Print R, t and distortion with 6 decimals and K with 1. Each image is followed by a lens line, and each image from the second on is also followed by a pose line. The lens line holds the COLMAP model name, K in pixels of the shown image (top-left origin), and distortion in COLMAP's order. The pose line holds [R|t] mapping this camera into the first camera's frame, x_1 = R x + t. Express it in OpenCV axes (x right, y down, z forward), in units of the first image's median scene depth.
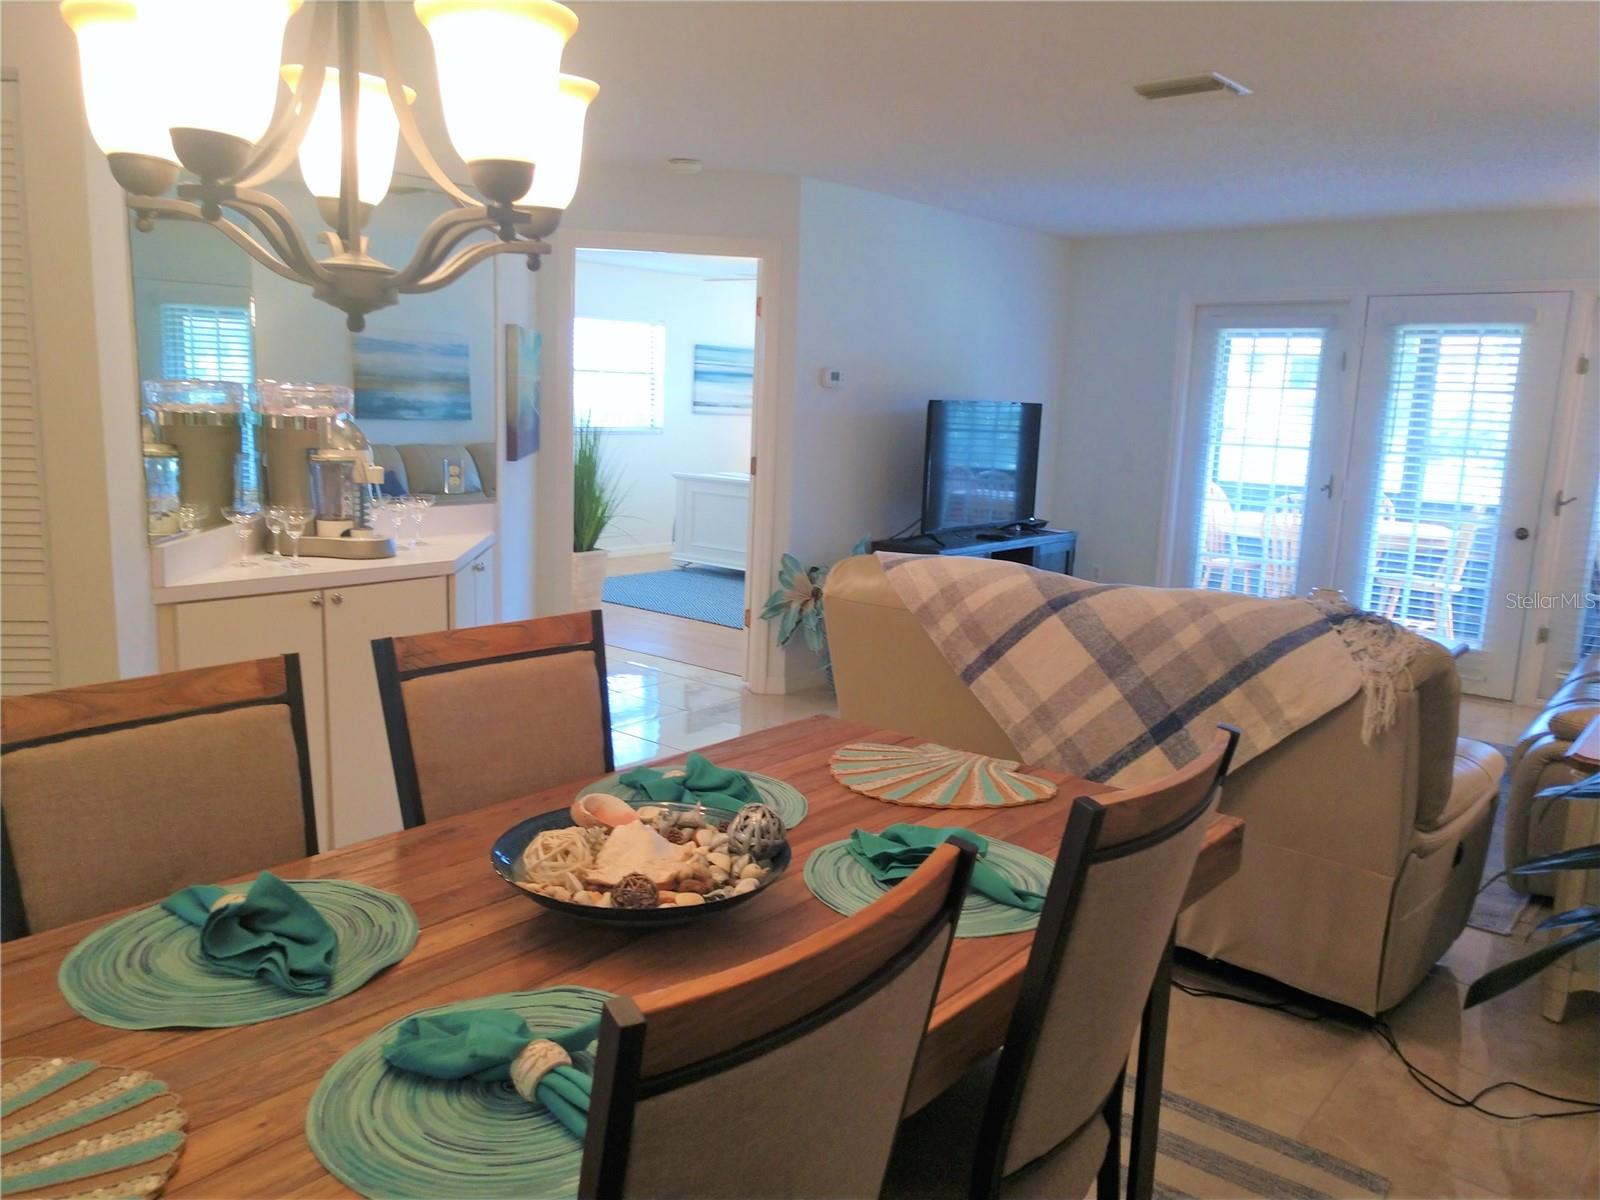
lens RADIAL K [[1210.2, 0, 799.2], [0, 1210.2, 612.7], [0, 0, 1]] dist [0.001137, 0.043904]
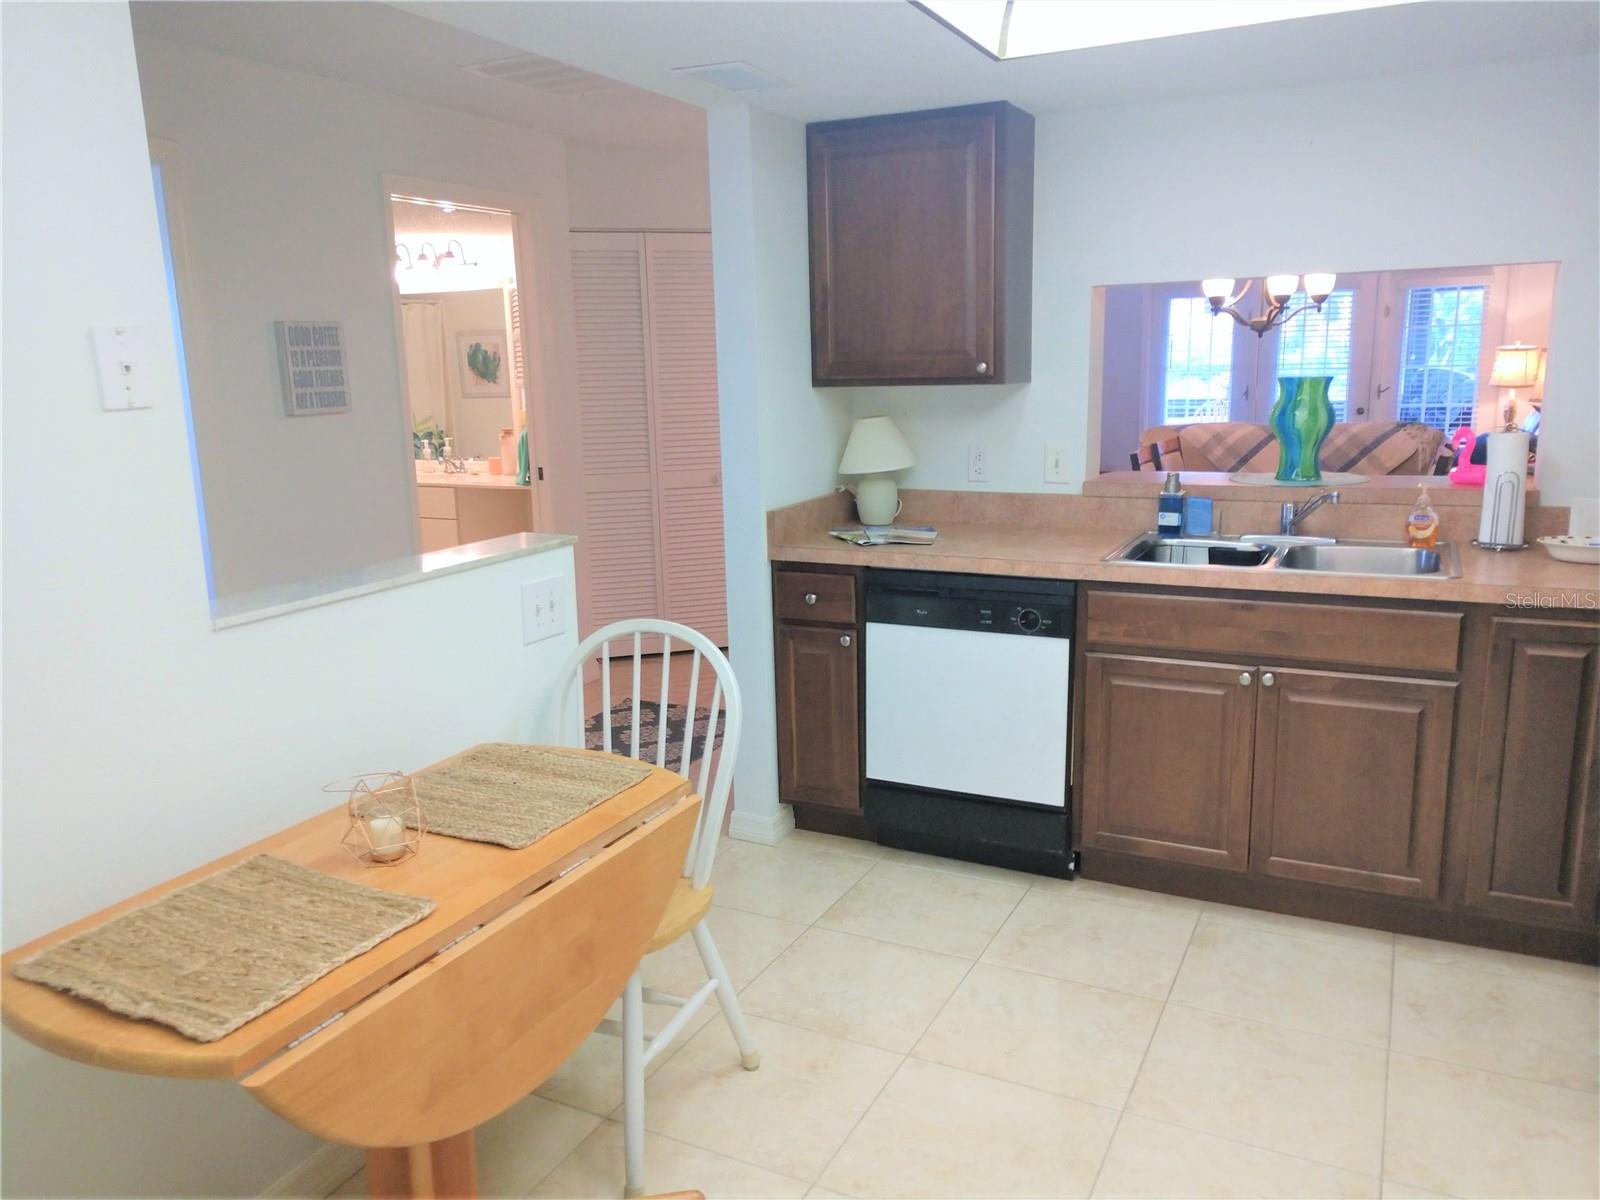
lens RADIAL K [[1210.2, 0, 799.2], [0, 1210.2, 612.7], [0, 0, 1]] dist [0.001137, 0.043904]
pose [[0.972316, -0.104977, 0.208762, -0.585851], [0.098376, 0.994272, 0.041786, 0.070925], [-0.211952, -0.020092, 0.977073, -0.531935]]
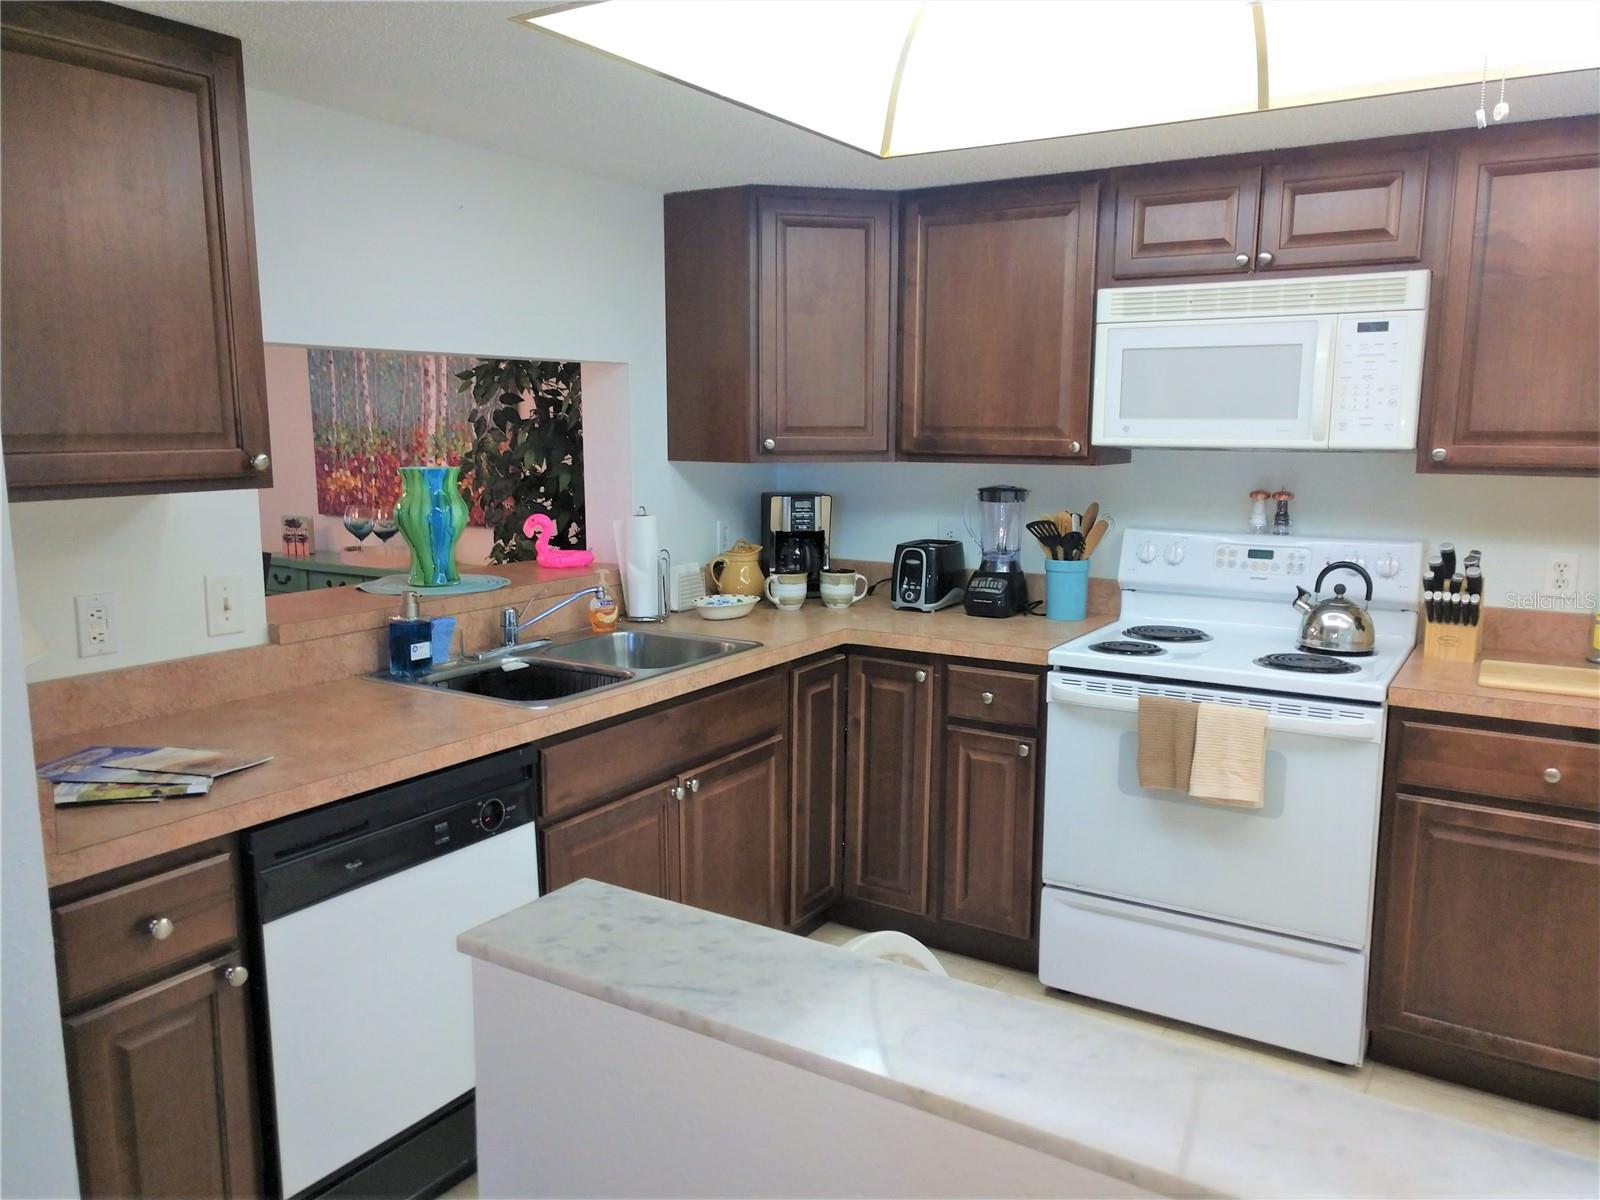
lens RADIAL K [[1221.0, 0, 799.5], [0, 1221.0, 605.1], [0, 0, 1]] dist [0.012158, 0.005986]
pose [[-0.128806, -0.188556, 0.973579, -0.747902], [0.169540, 0.963116, 0.208960, -0.020579], [-0.977070, 0.191976, -0.092088, -0.097352]]
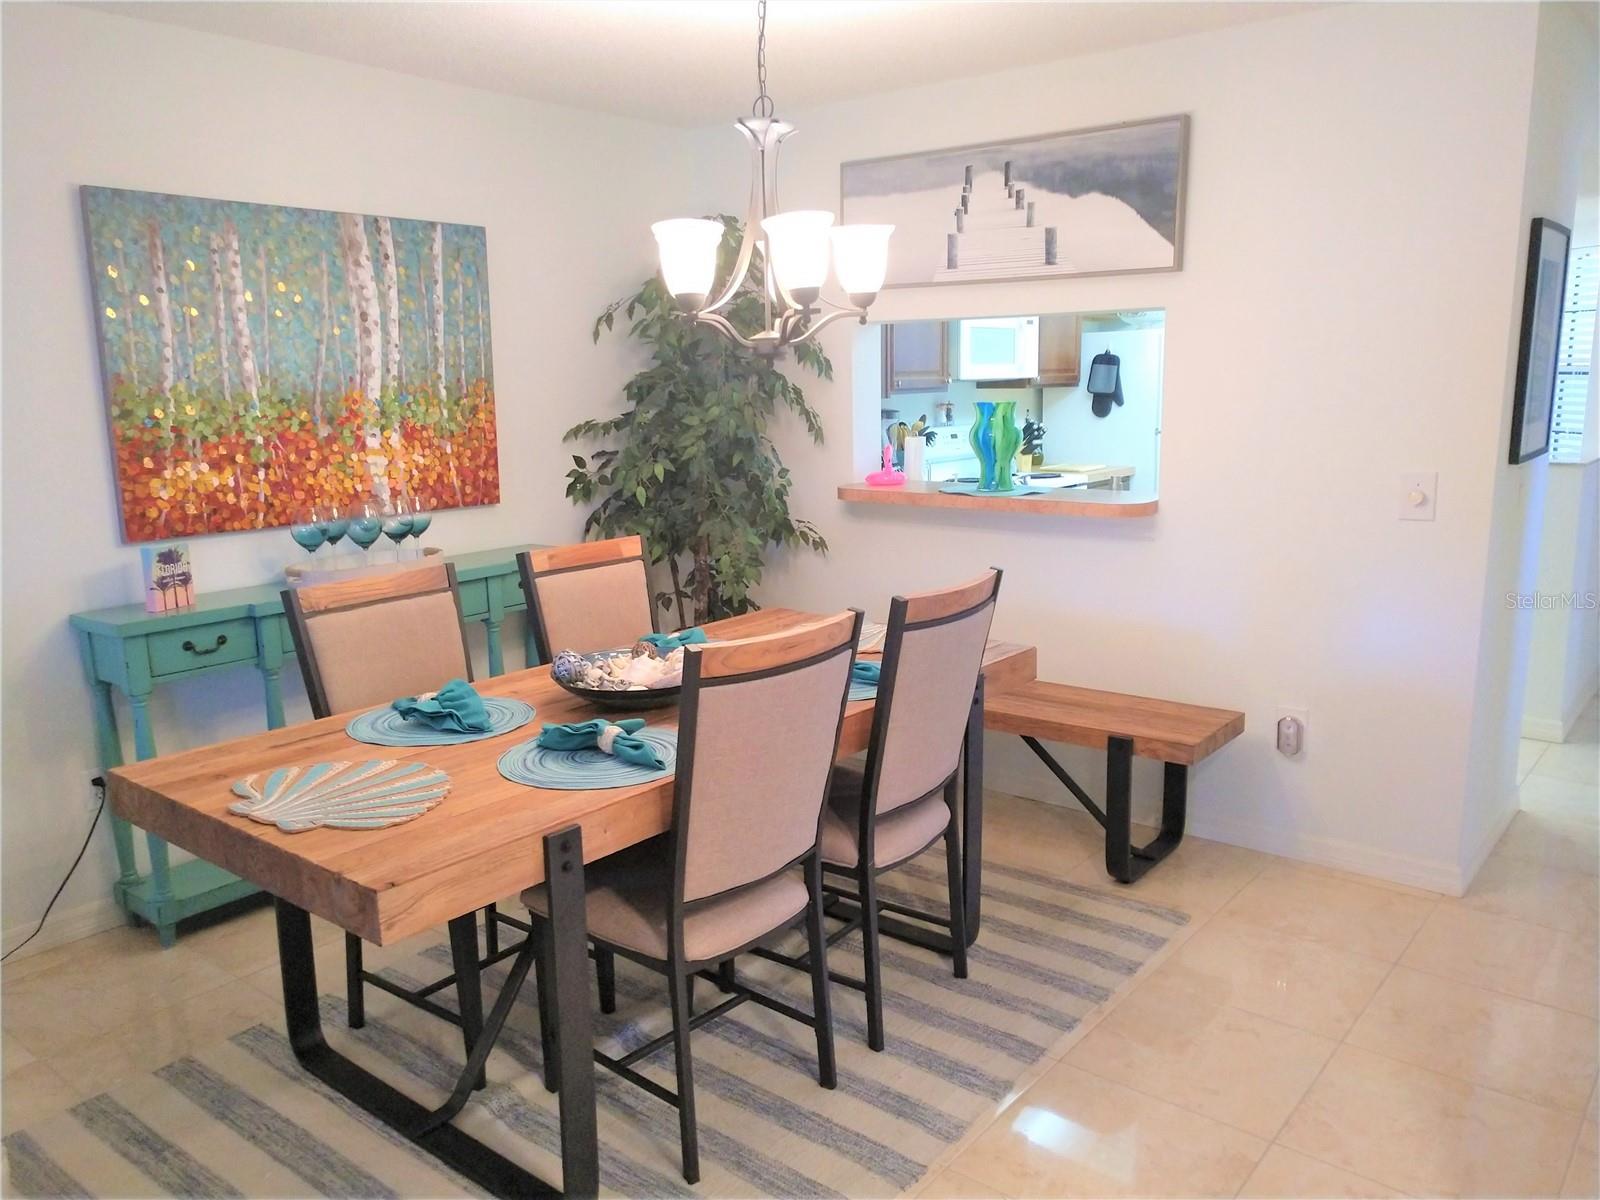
lens RADIAL K [[1210.2, 0, 799.2], [0, 1210.2, 612.7], [0, 0, 1]] dist [0.001137, 0.043904]
pose [[-0.999801, -0.016373, -0.011379, -0.086348], [-0.019408, 0.929978, 0.367104, -0.134448], [0.004572, 0.367252, -0.930110, 0.686088]]
